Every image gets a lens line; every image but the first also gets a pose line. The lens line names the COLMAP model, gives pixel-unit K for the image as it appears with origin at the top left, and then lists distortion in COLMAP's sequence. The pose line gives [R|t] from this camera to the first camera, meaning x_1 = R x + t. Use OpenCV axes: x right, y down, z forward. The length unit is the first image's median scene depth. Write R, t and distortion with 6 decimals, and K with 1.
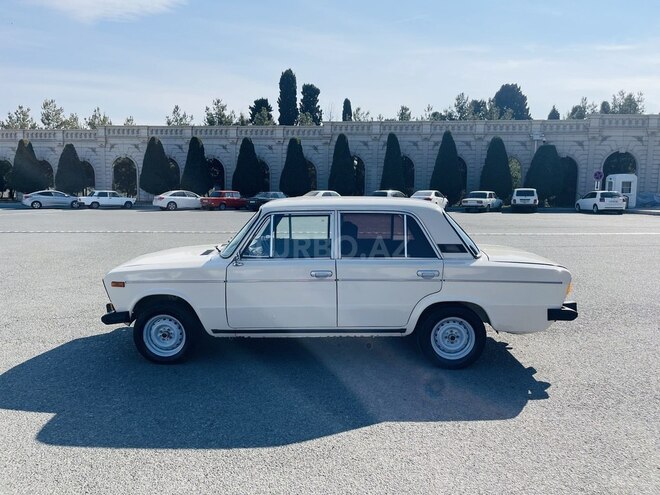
lens RADIAL K [[495.9, 0, 326.5], [0, 495.9, 246.1], [0, 0, 1]] dist [0.063073, -0.084131]
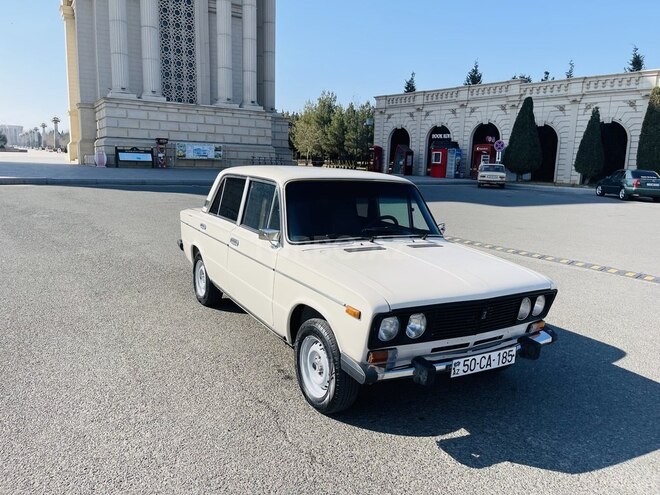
lens RADIAL K [[495.9, 0, 330.8], [0, 495.9, 247.9], [0, 0, 1]] dist [0.063073, -0.084131]
pose [[-0.547145, -0.169360, 0.819726, -0.098382], [0.055218, 0.969881, 0.237239, -0.021929], [-0.835215, 0.175067, -0.521314, 0.189486]]
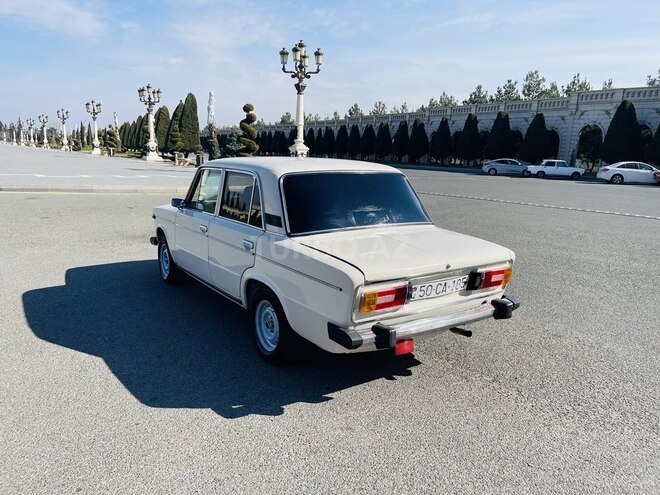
lens RADIAL K [[495.9, 0, 331.4], [0, 495.9, 248.8], [0, 0, 1]] dist [0.063073, -0.084131]
pose [[0.589234, 0.168334, -0.790232, 0.107939], [-0.118550, 0.985483, 0.121529, -0.006708], [0.799218, 0.022073, 0.600636, 0.064099]]
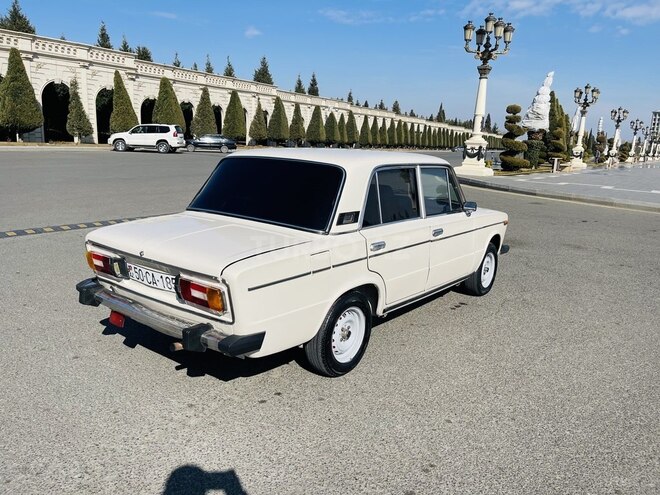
lens RADIAL K [[495.9, 0, 332.3], [0, 495.9, 246.5], [0, 0, 1]] dist [0.063073, -0.084131]
pose [[-0.574557, 0.139220, -0.806537, 0.098816], [-0.138701, 0.954612, 0.263587, -0.020630], [0.806626, 0.263313, -0.529169, 0.189293]]
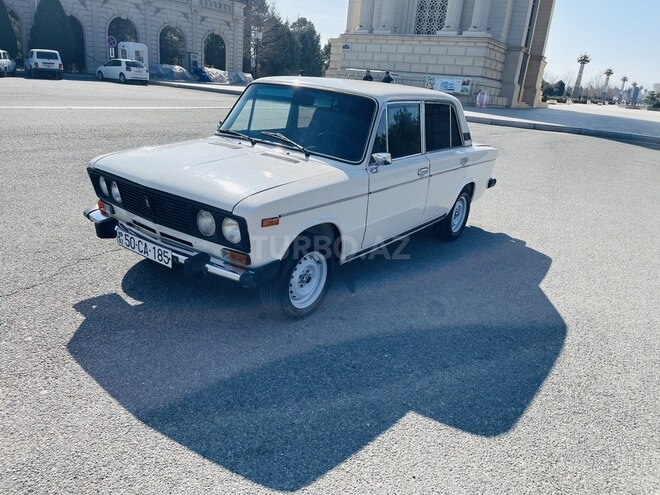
lens RADIAL K [[495.9, 0, 331.0], [0, 495.9, 252.3], [0, 0, 1]] dist [0.063073, -0.084131]
pose [[0.552212, -0.234397, 0.800075, -0.098709], [0.014082, 0.962149, 0.272160, -0.006209], [-0.833585, -0.139024, 0.534611, 0.067307]]
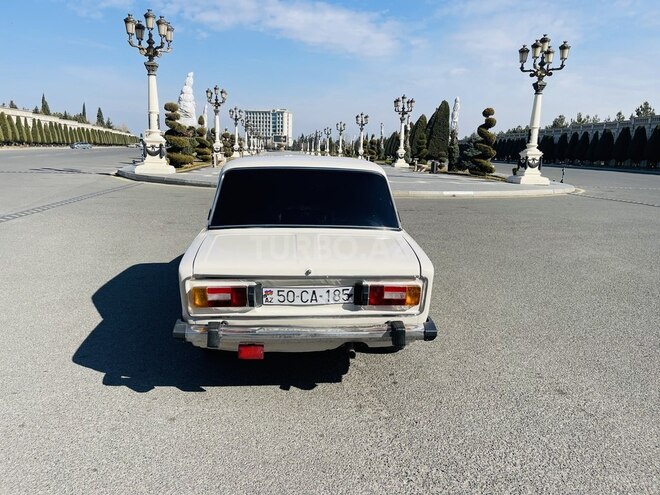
lens RADIAL K [[495.9, 0, 334.4], [0, 495.9, 250.2], [0, 0, 1]] dist [0.063073, -0.084131]
pose [[0.114583, 0.192706, -0.974543, 0.125610], [-0.137893, 0.974593, 0.176503, -0.012639], [0.983797, 0.114159, 0.138245, 0.121297]]
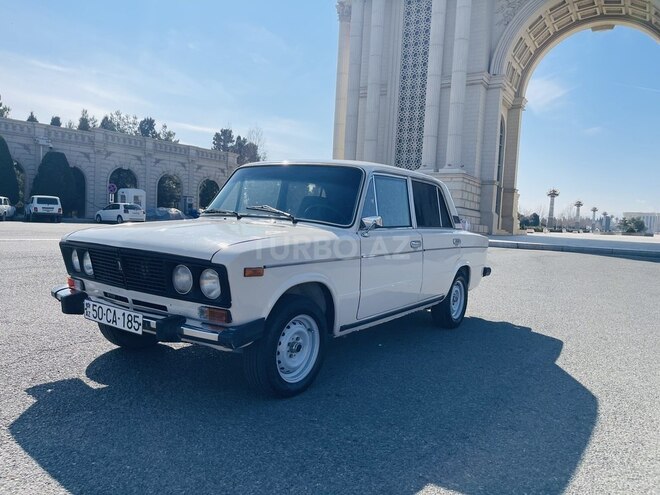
lens RADIAL K [[495.9, 0, 331.4], [0, 495.9, 251.7], [0, 0, 1]] dist [0.063073, -0.084131]
pose [[0.533325, -0.032722, 0.845277, -0.094498], [0.050881, 0.998683, 0.006557, 0.006061], [-0.844379, 0.039511, 0.534288, 0.070298]]
